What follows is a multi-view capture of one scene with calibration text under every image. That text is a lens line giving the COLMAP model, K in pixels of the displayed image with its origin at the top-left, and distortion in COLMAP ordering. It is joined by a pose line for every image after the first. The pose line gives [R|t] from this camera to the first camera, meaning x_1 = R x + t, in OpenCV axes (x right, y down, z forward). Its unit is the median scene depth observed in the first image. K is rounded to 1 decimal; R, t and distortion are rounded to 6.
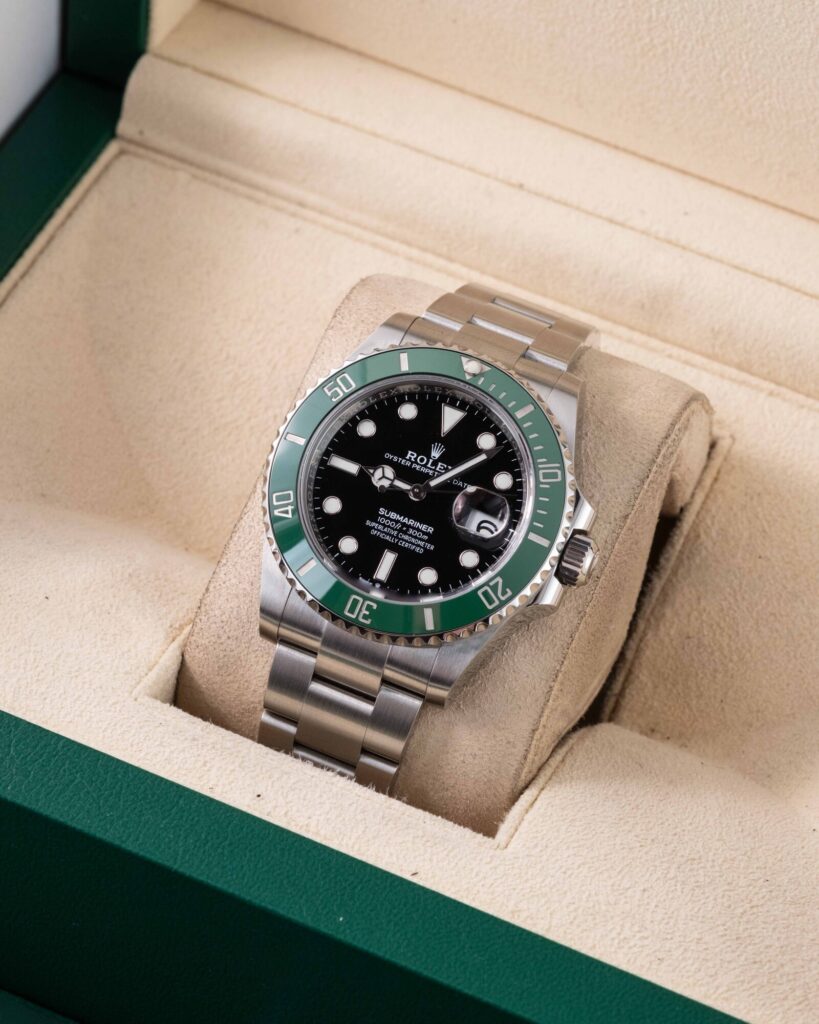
lens RADIAL K [[4168.0, 0, 409.5], [0, 4168.0, 512.0], [0, 0, 1]] dist [0.294549, -3.111016]
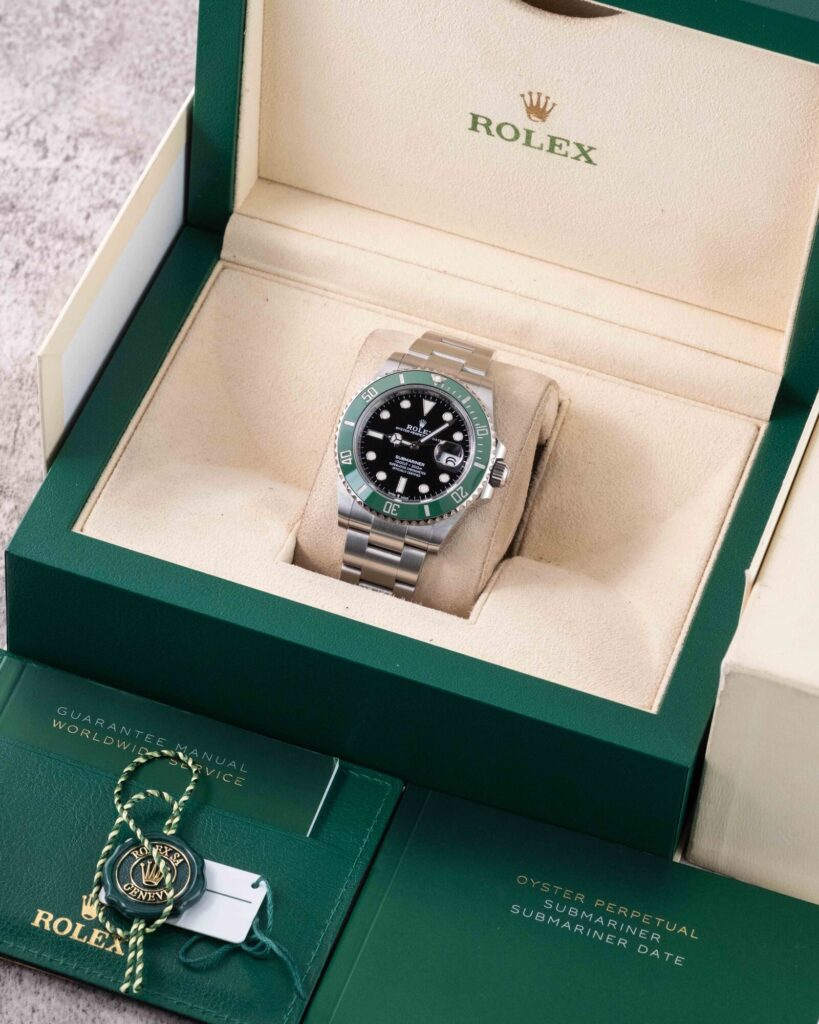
lens RADIAL K [[4168.0, 0, 409.5], [0, 4168.0, 512.0], [0, 0, 1]] dist [0.294549, -3.111016]
pose [[0.995090, -0.080332, 0.057812, -0.112573], [0.078156, 0.996179, 0.038967, -0.048733], [-0.060721, -0.034258, 0.997567, -0.916008]]
